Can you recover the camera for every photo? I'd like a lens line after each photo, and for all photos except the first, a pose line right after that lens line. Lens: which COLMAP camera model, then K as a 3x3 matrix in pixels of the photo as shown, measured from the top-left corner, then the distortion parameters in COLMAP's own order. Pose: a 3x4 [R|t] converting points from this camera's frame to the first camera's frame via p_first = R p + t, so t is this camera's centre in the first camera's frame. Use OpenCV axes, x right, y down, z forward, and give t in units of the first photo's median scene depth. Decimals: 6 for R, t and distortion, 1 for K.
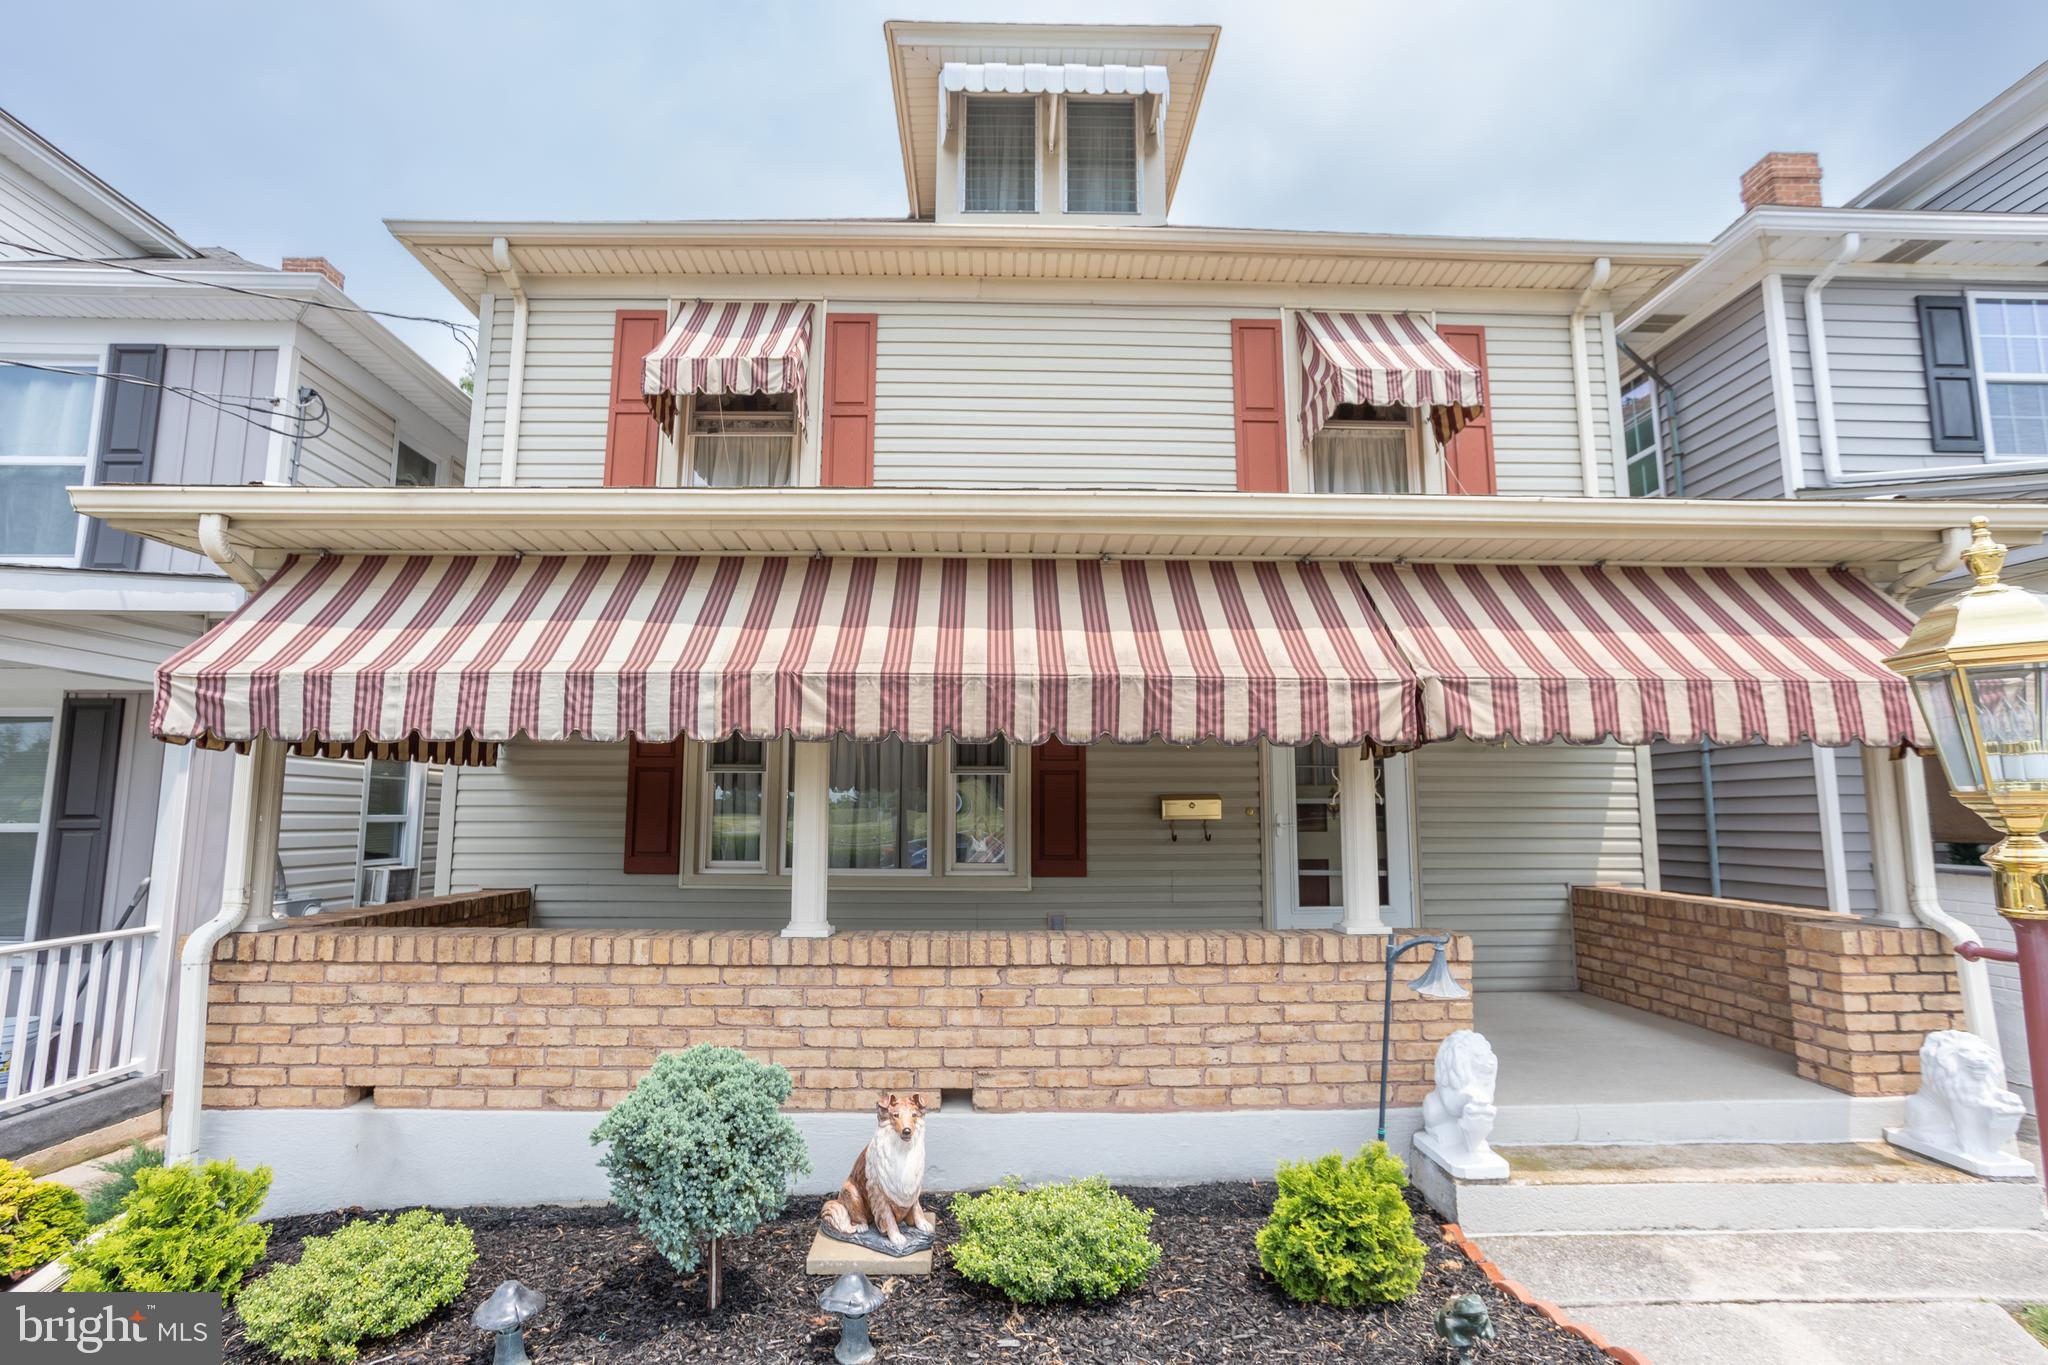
lens RADIAL K [[992.2, 0, 1022.1], [0, 992.2, 675.7], [0, 0, 1]] dist [-0.028028, 0.006708]
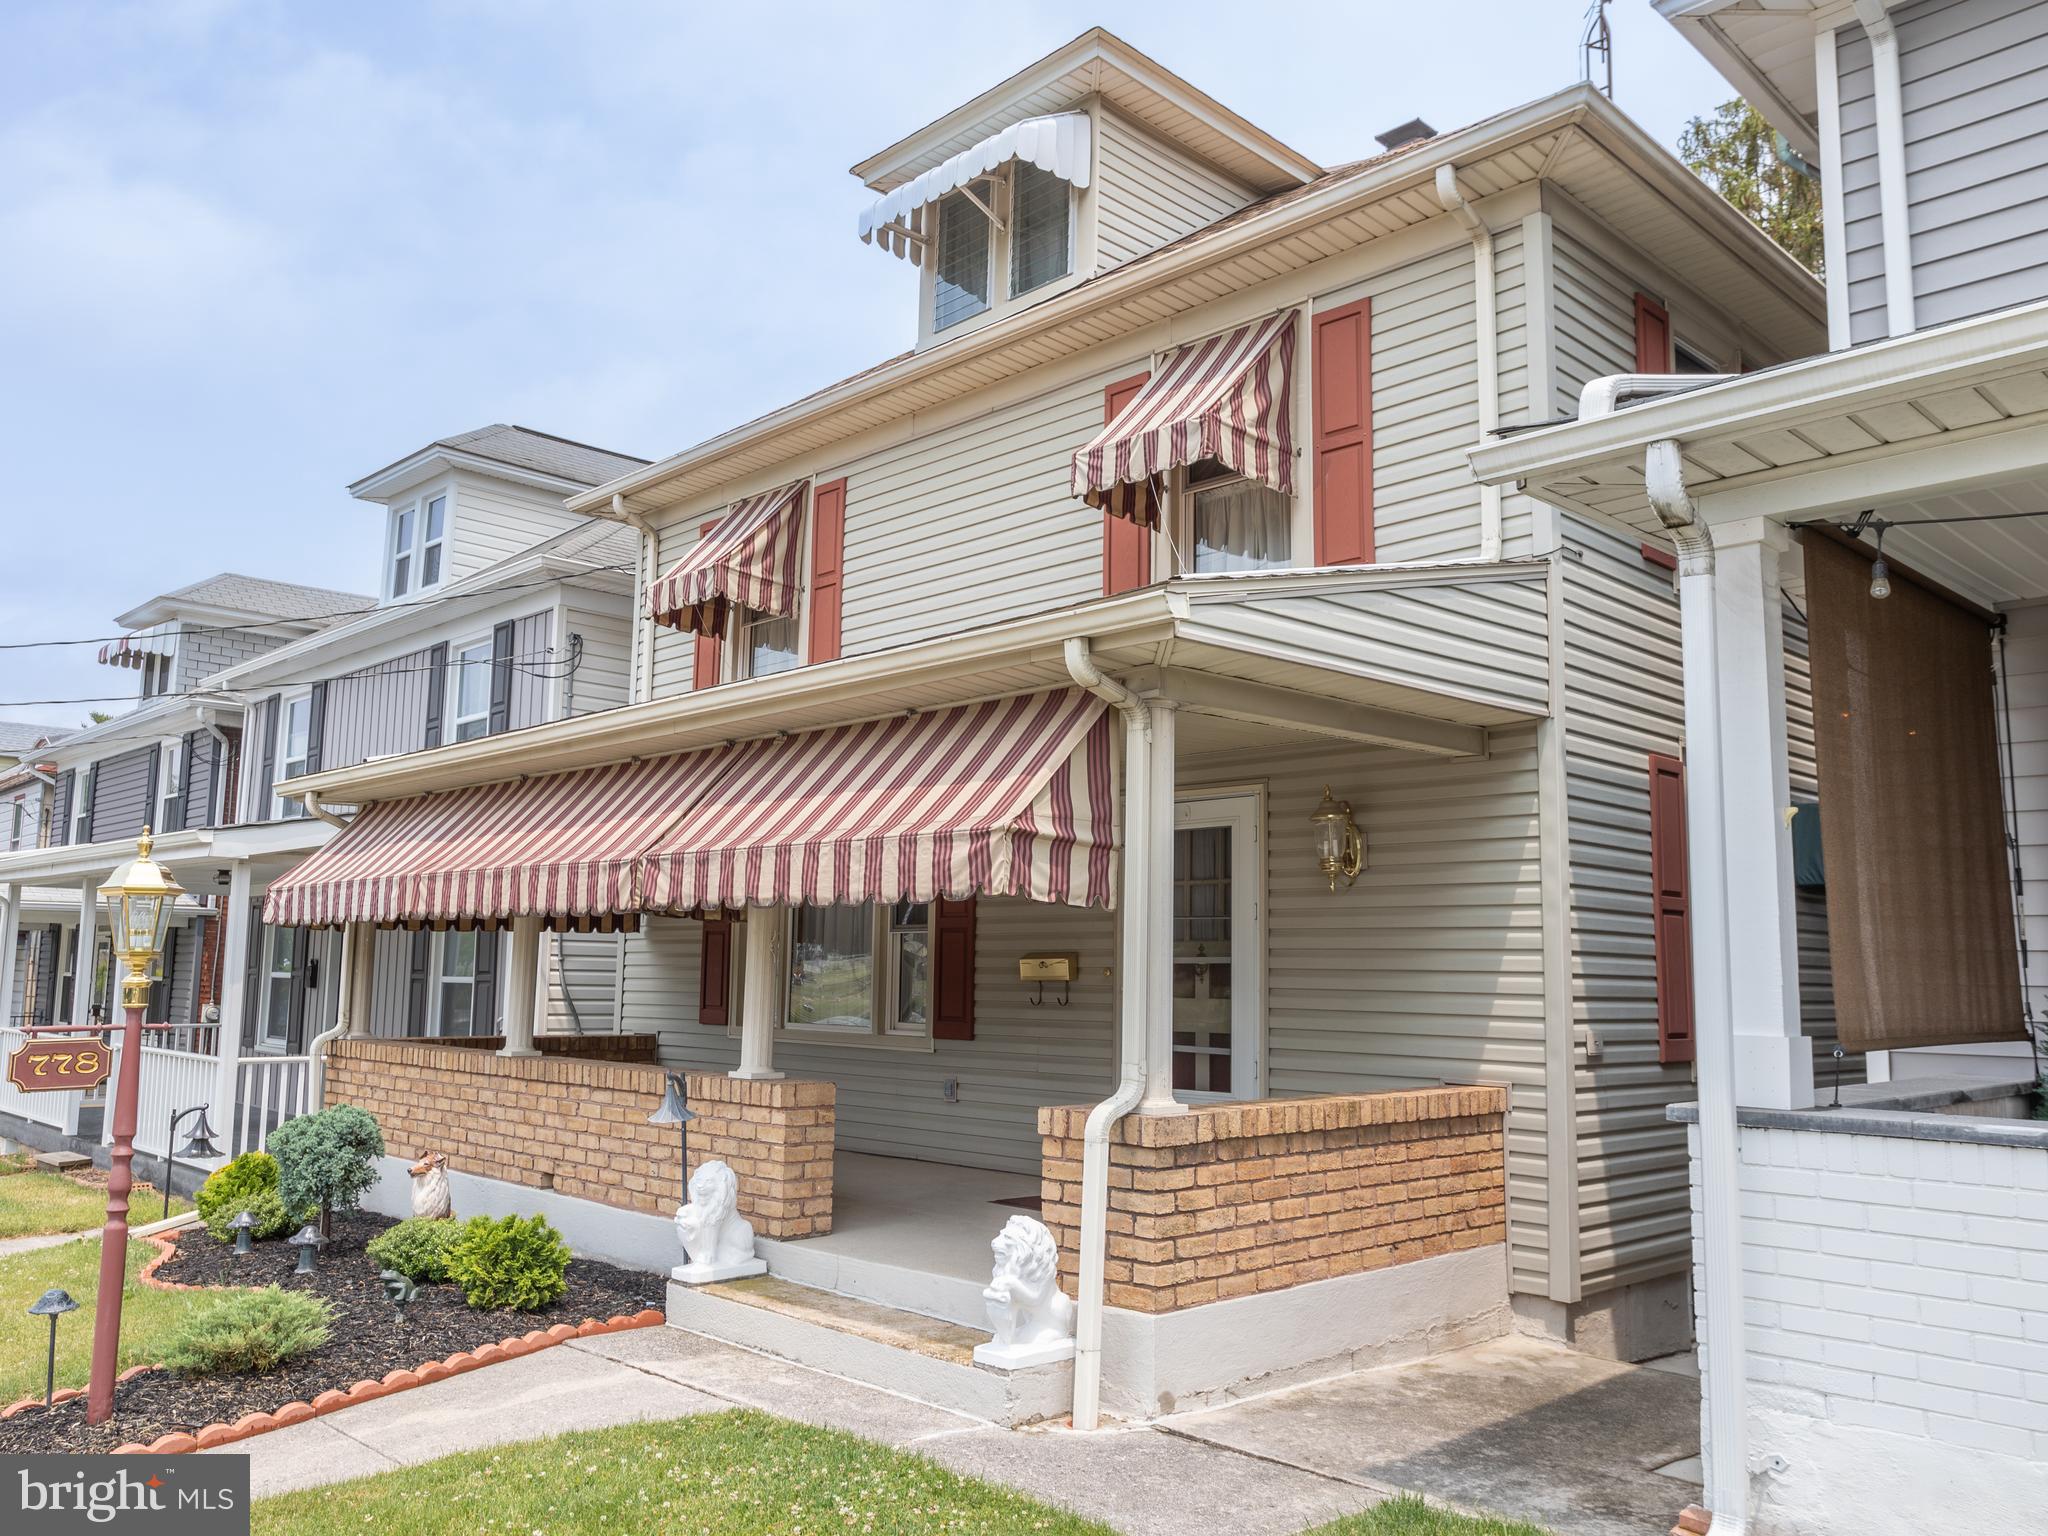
lens RADIAL K [[1571.6, 0, 1023.8], [0, 1571.6, 780.4], [0, 0, 1]] dist [0.002694, 0.005639]
pose [[0.683096, -0.083177, -0.725577, 1.710710], [0.085996, 0.995743, -0.033187, 0.015050], [0.725248, -0.039727, 0.687341, 0.028775]]
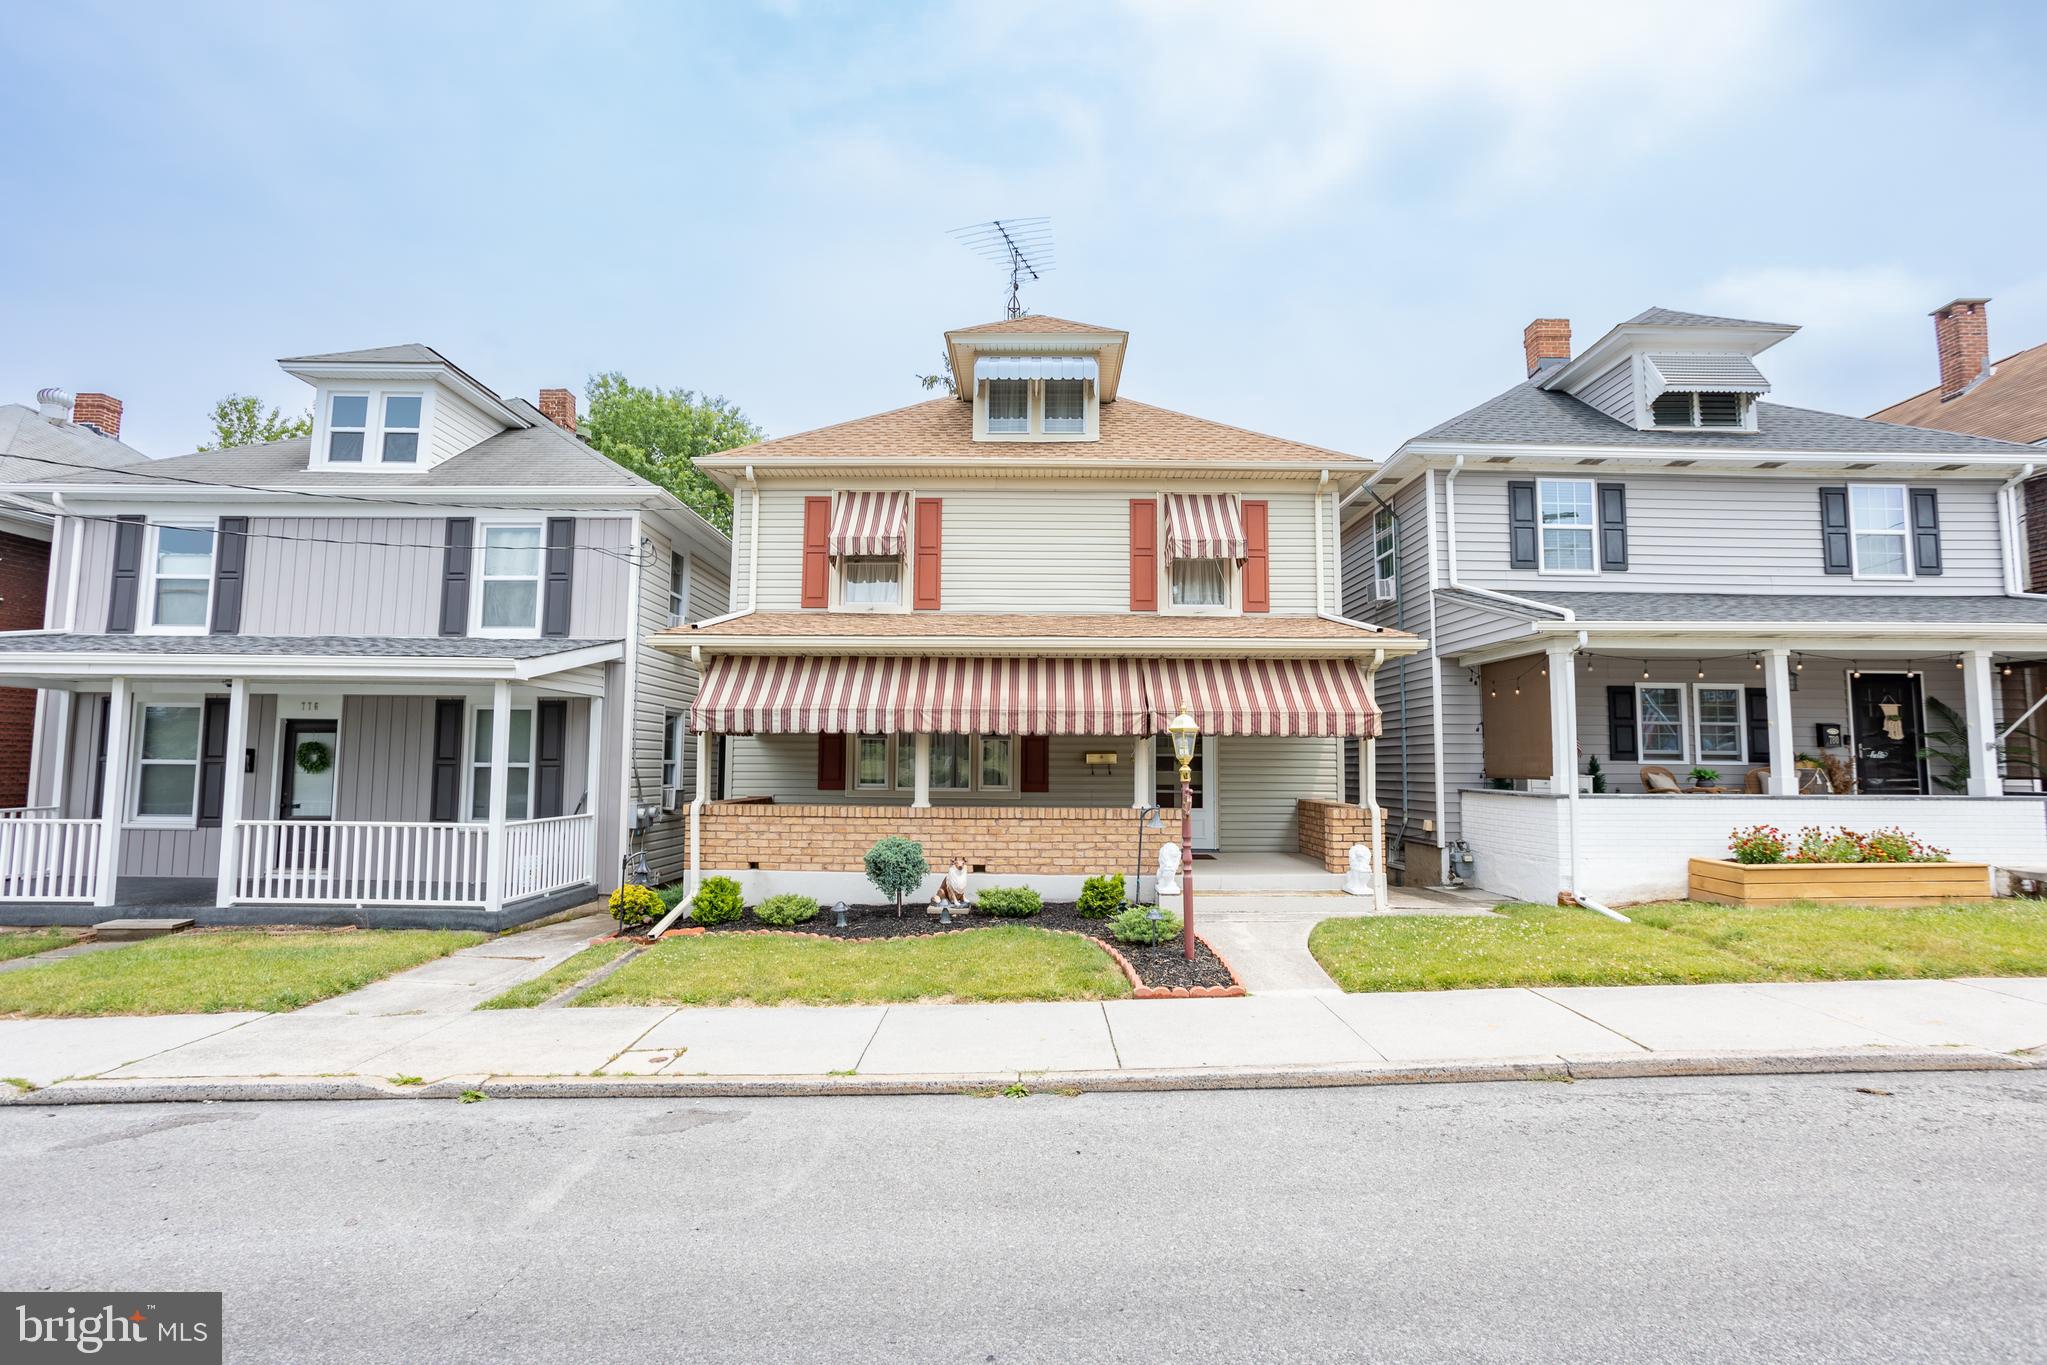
lens RADIAL K [[991.7, 0, 1025.8], [0, 991.7, 670.5], [0, 0, 1]] dist [-0.028028, 0.006708]
pose [[0.999107, 0.001772, -0.042205, 0.147021], [0.000233, 0.998874, 0.047440, -0.194256], [0.042241, -0.047408, 0.997982, -1.400846]]
